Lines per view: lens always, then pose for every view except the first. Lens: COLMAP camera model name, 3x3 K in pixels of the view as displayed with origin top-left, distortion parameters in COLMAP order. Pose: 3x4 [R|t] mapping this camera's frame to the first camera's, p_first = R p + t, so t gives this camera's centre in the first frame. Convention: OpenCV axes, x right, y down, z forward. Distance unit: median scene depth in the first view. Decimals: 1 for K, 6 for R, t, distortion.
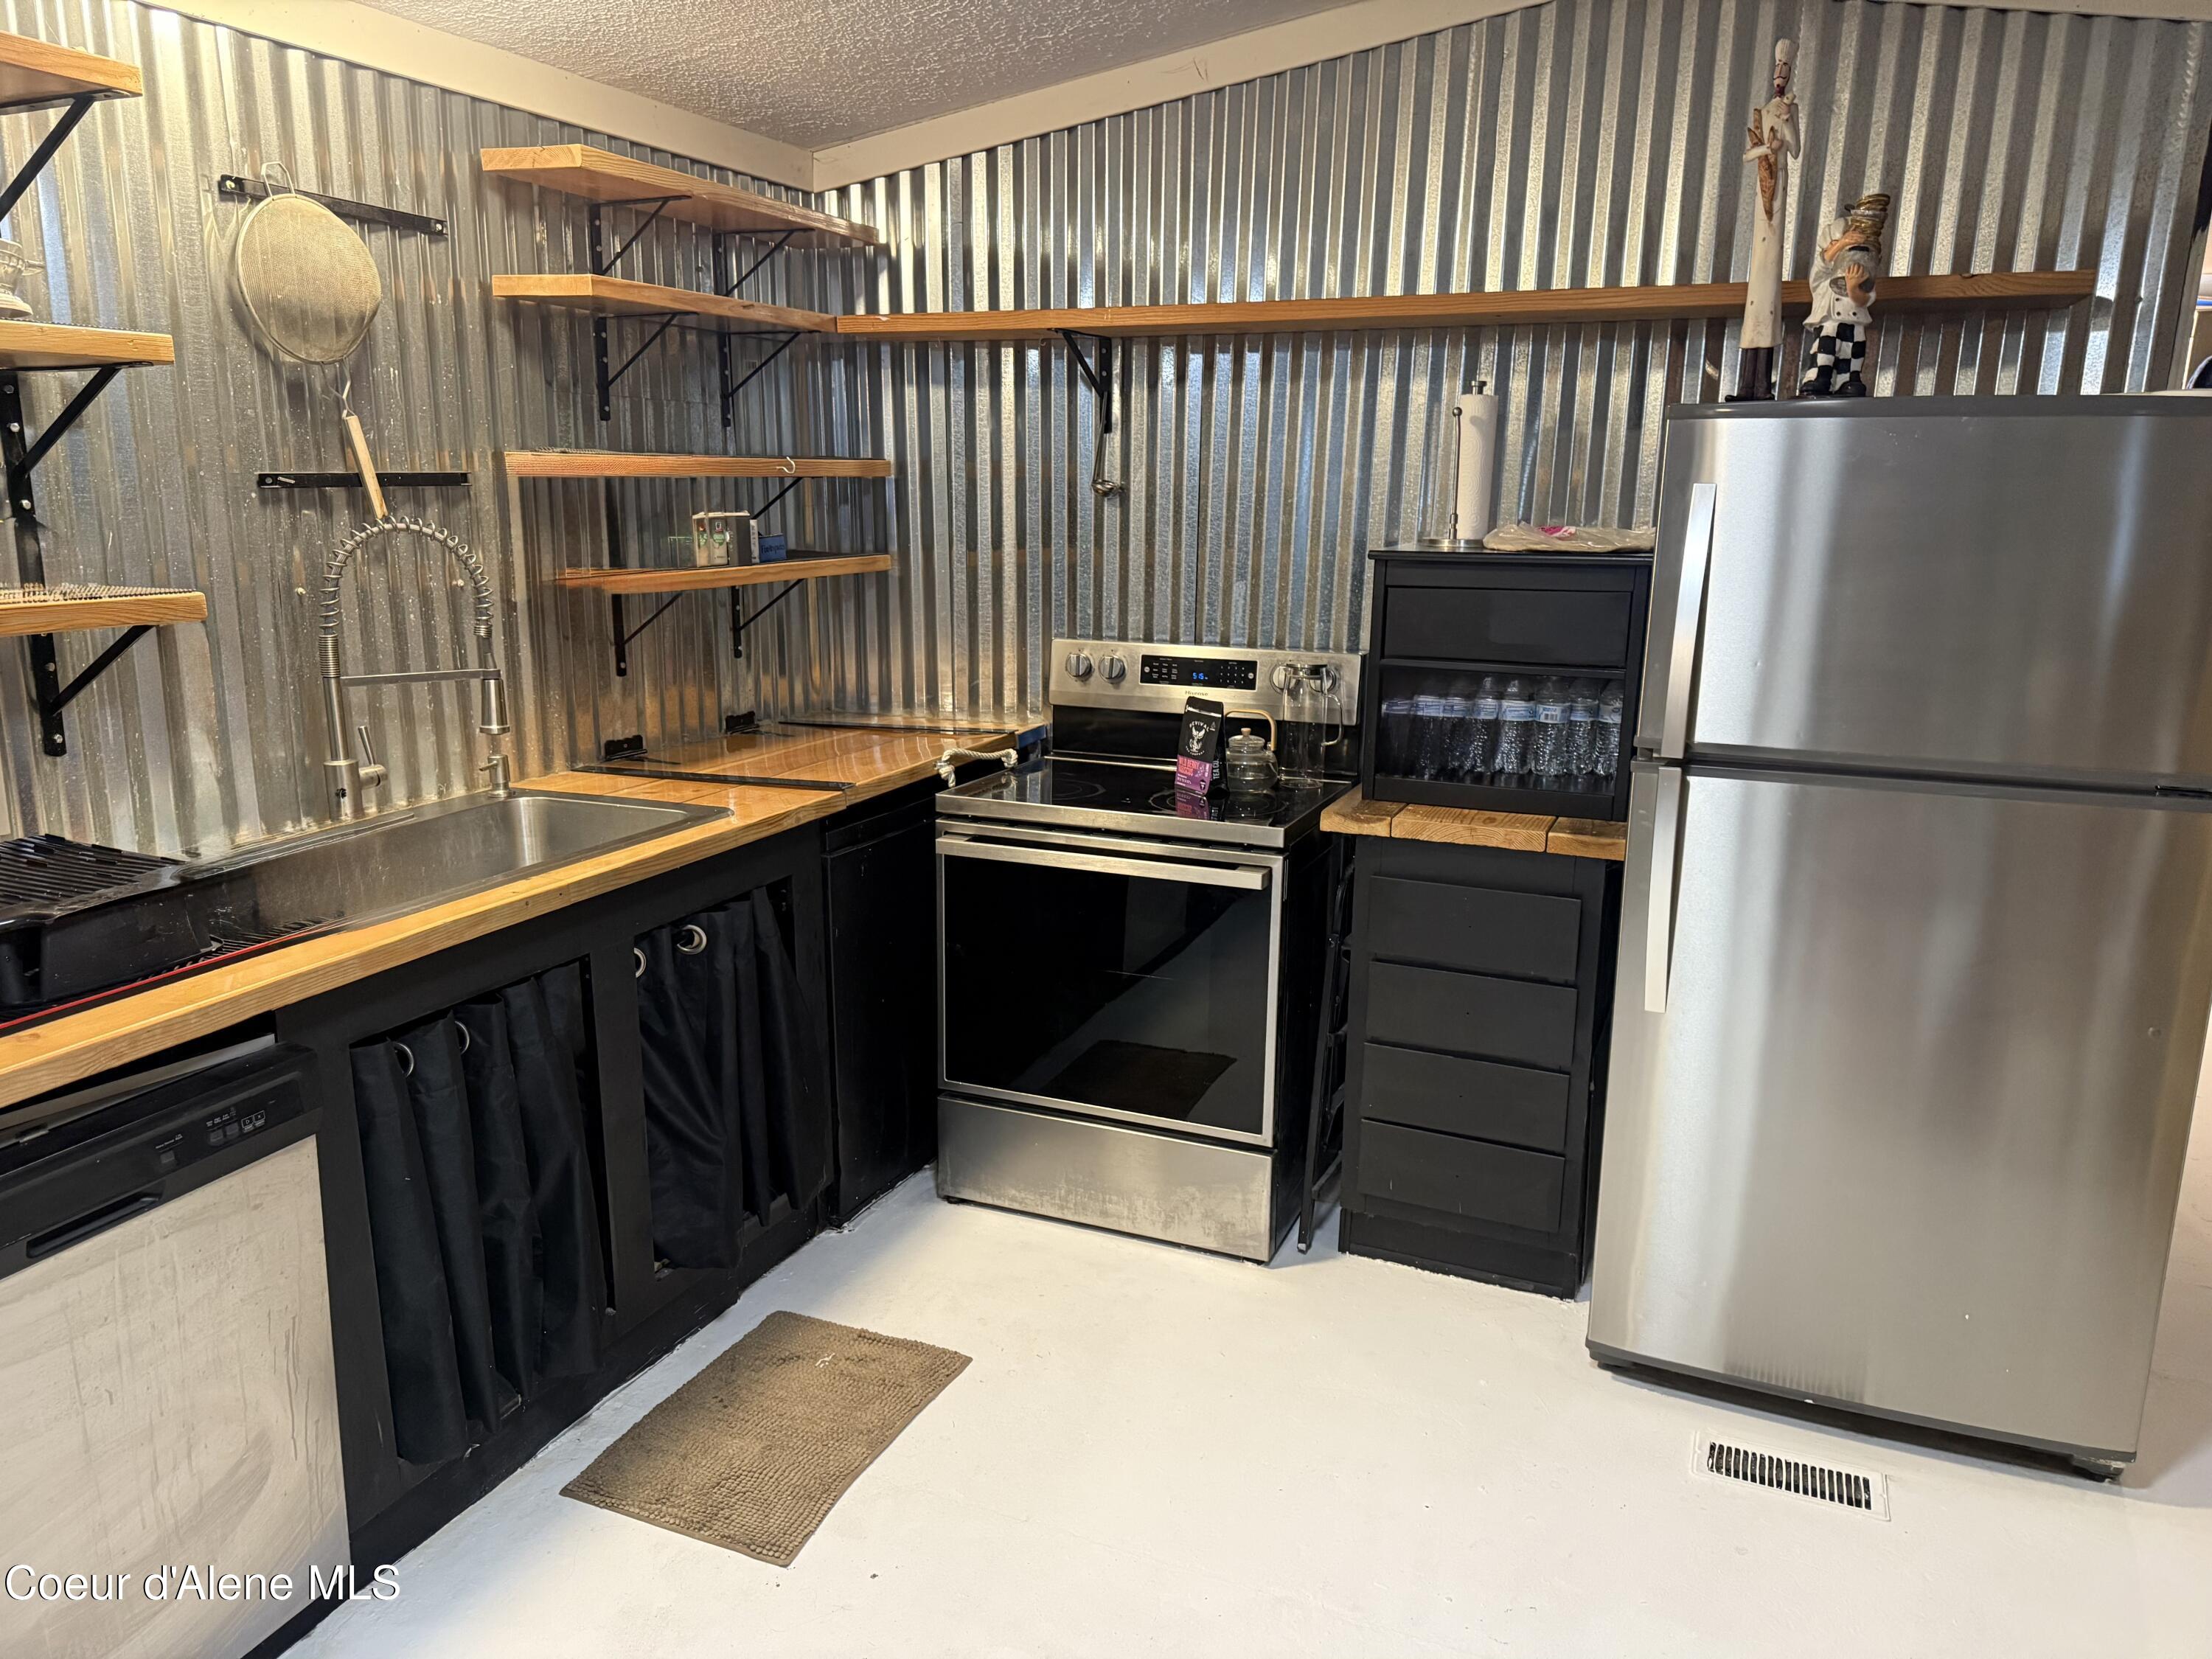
lens RADIAL K [[1551.0, 0, 1102.2], [0, 1551.0, 843.3], [0, 0, 1]] dist [0.073435, -0.085767]
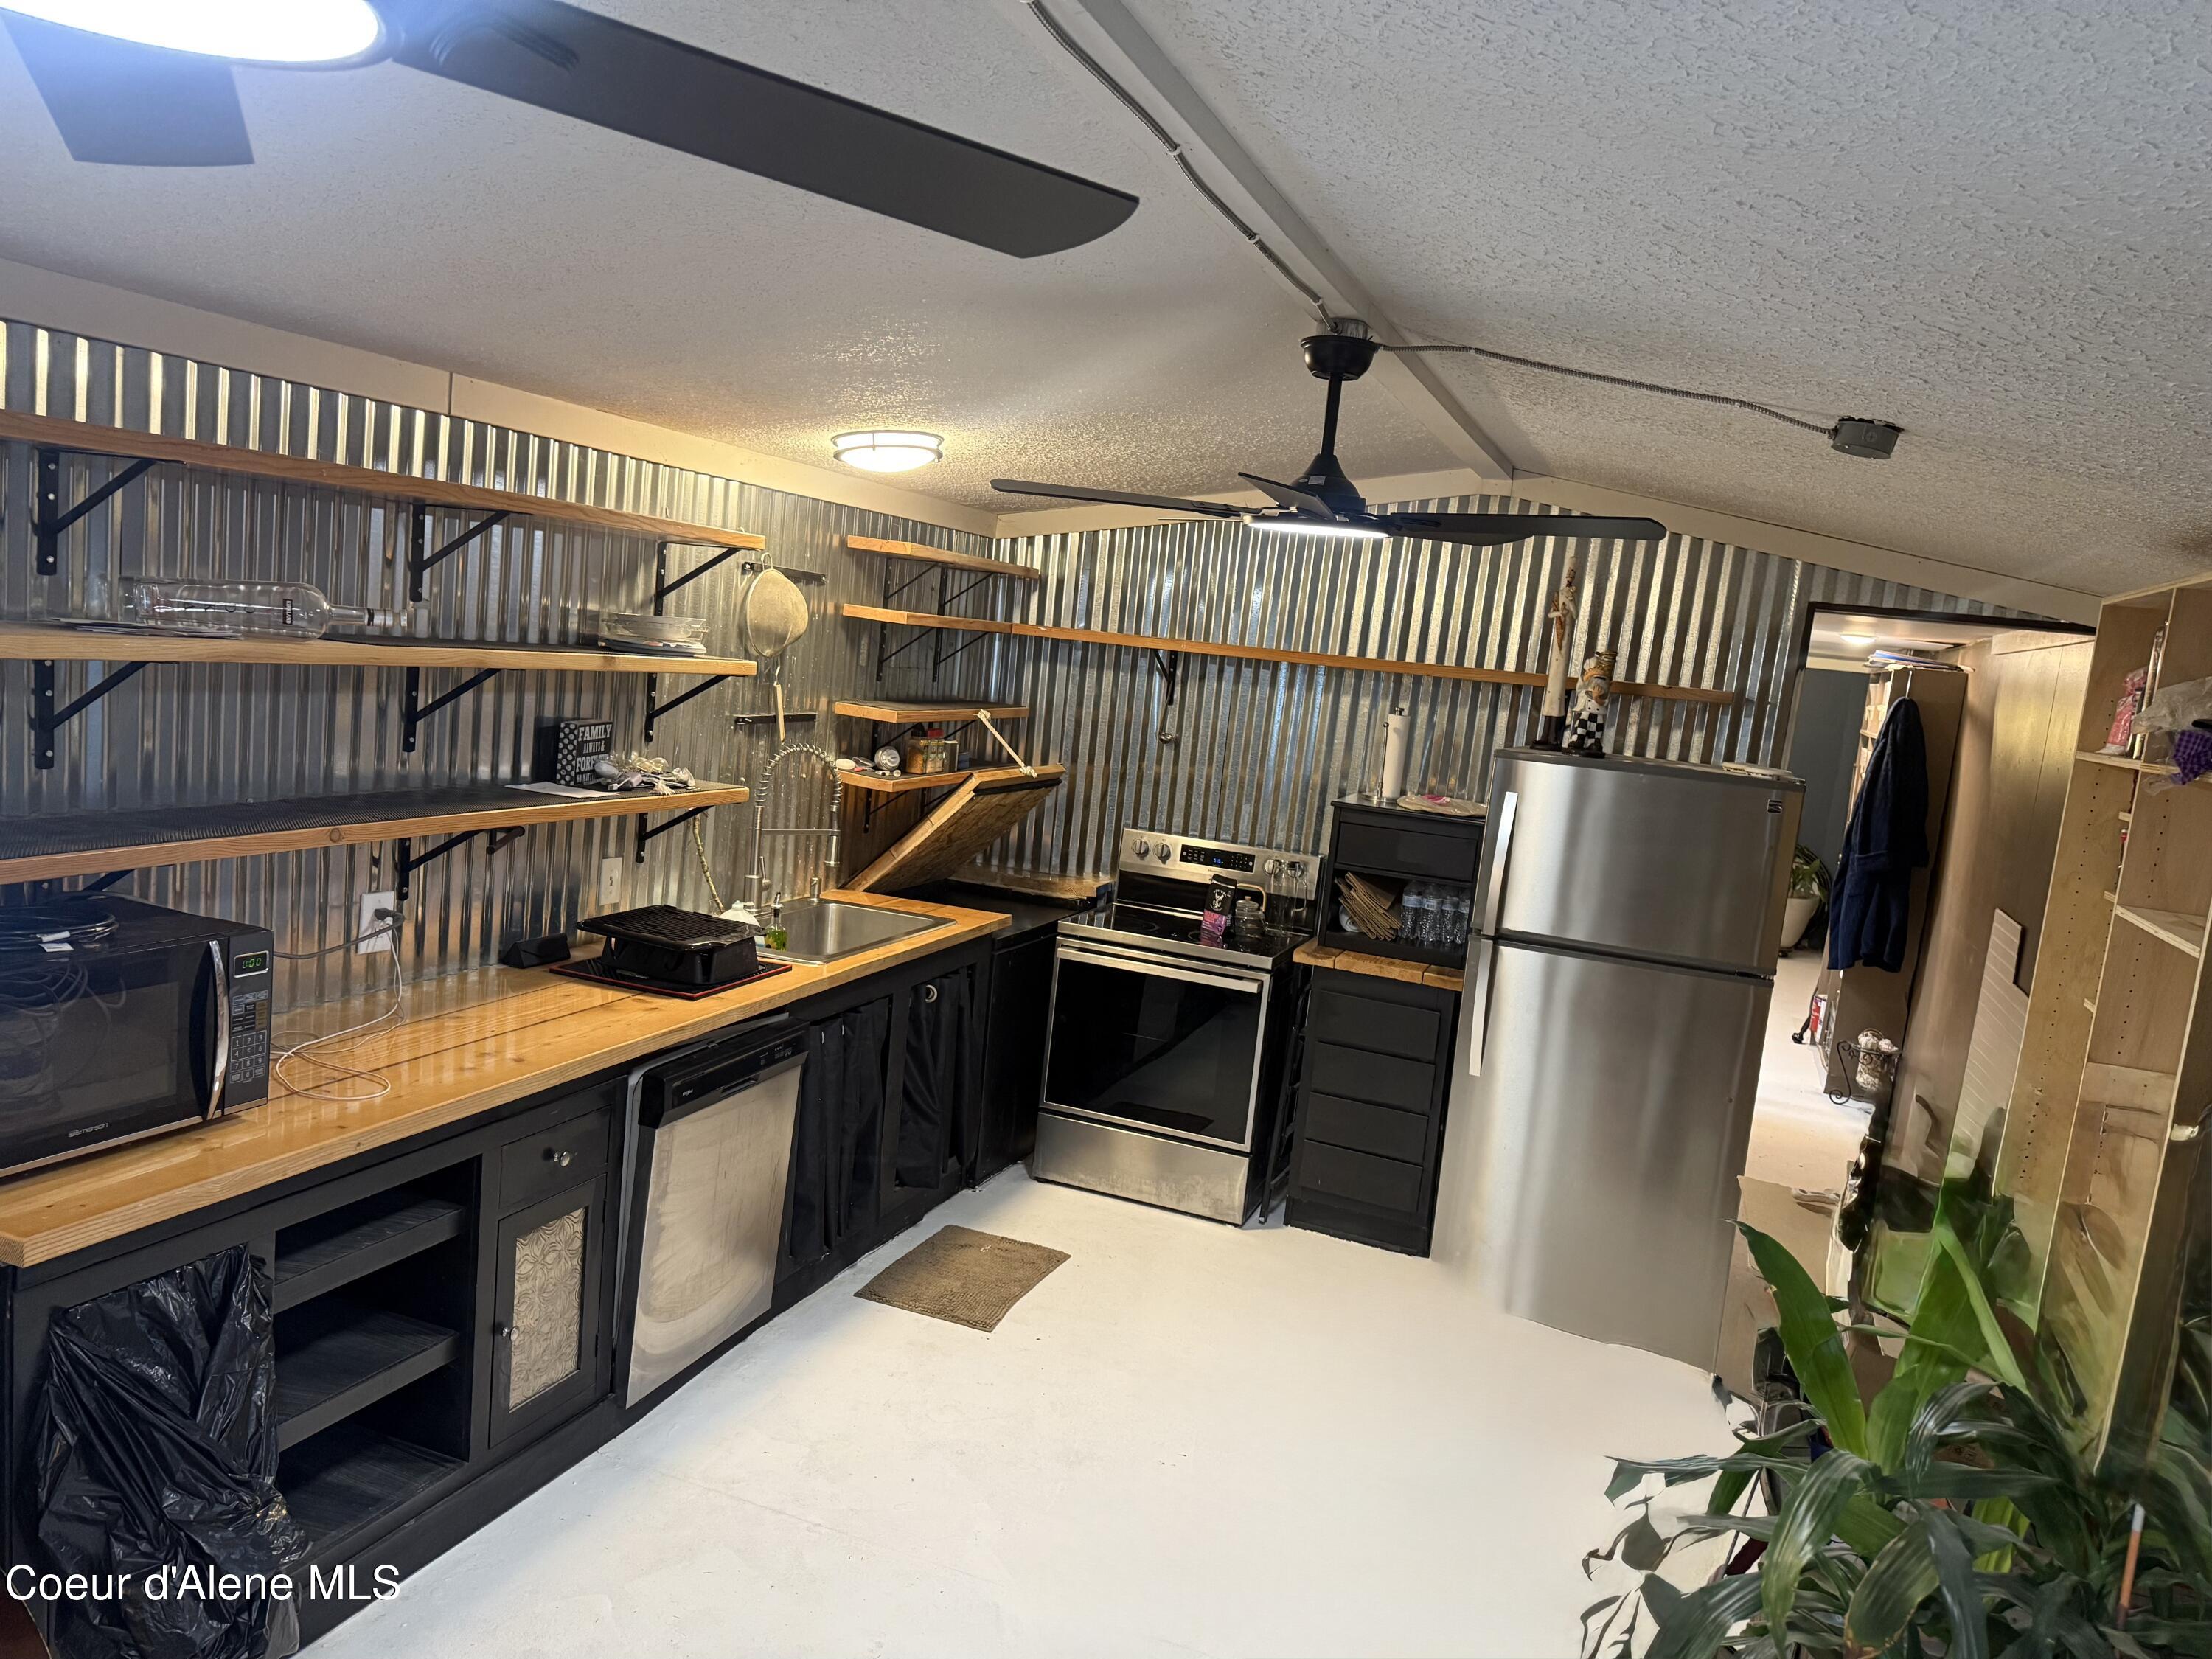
lens RADIAL K [[1551.0, 0, 1094.7], [0, 1551.0, 833.1], [0, 0, 1]] dist [0.073435, -0.085767]
pose [[0.995328, 0.085373, 0.045087, -0.161776], [-0.080412, 0.991500, -0.102280, 0.043160], [-0.053435, 0.098177, 0.993733, -0.680311]]
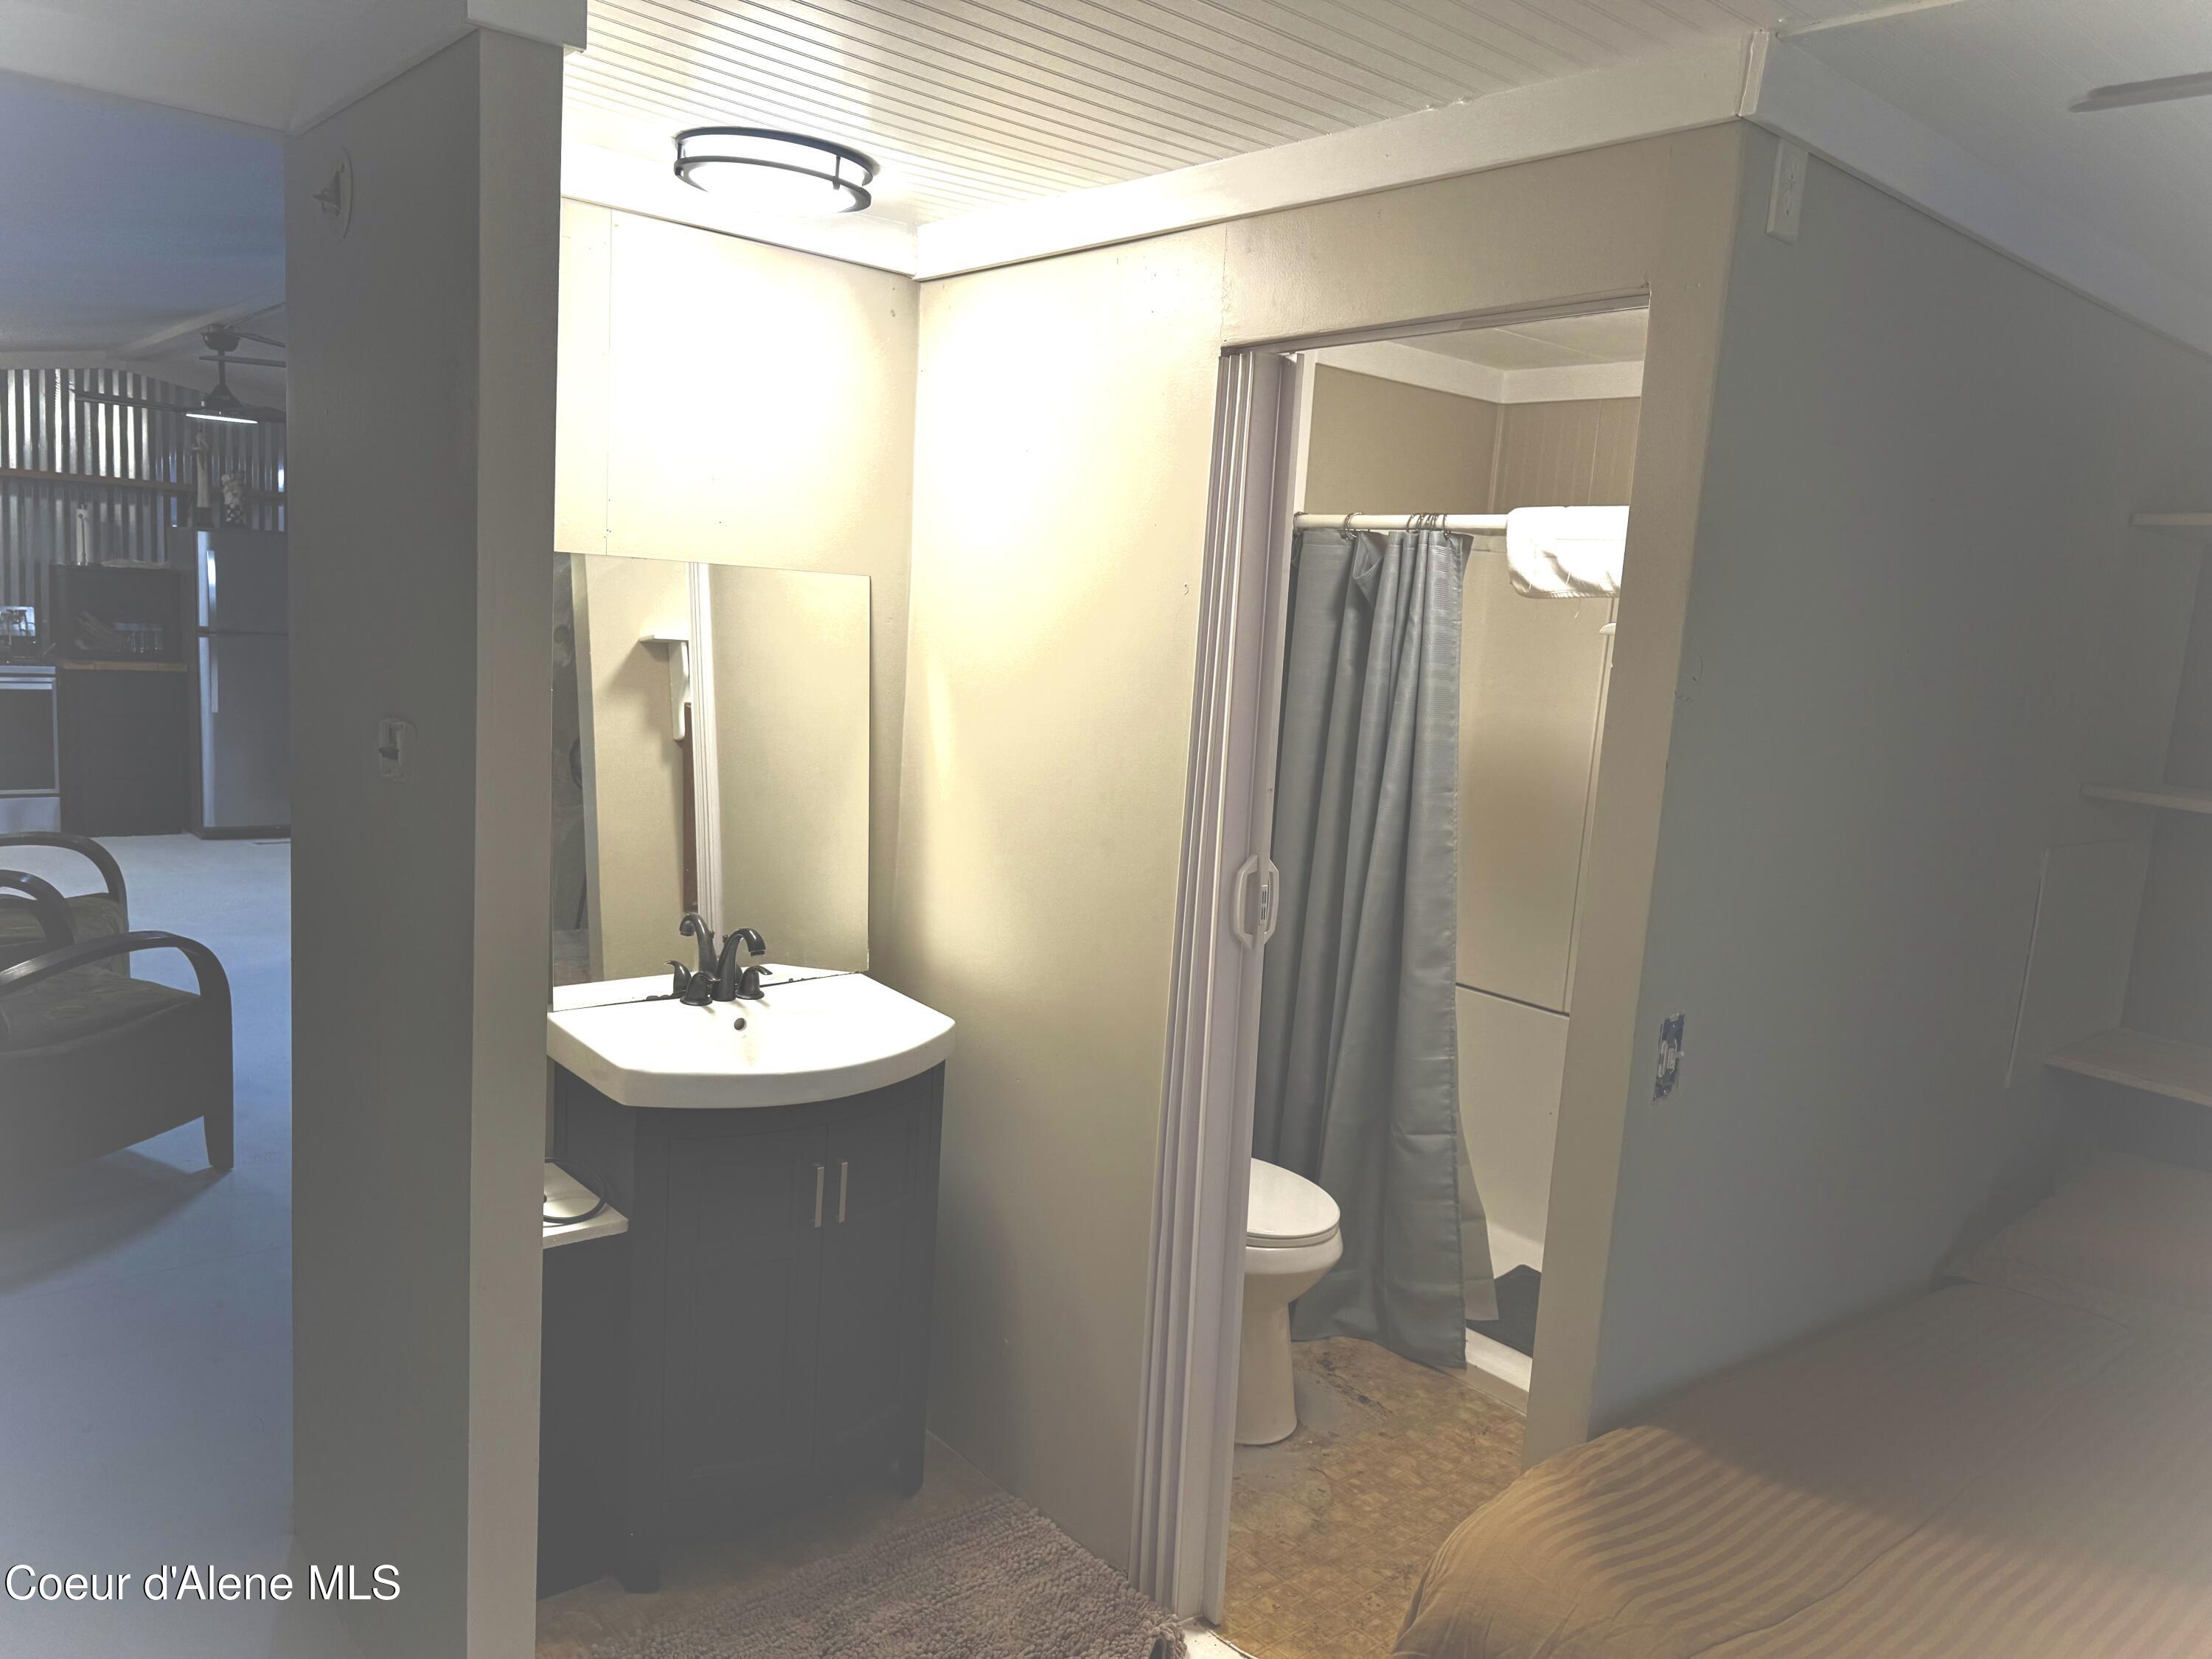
lens RADIAL K [[1551.0, 0, 1081.0], [0, 1551.0, 835.6], [0, 0, 1]] dist [0.073435, -0.085767]
pose [[0.442874, -0.114662, 0.889222, -1.523448], [0.136594, 0.988840, 0.059477, 0.352052], [-0.886118, 0.095122, 0.453593, -1.744248]]
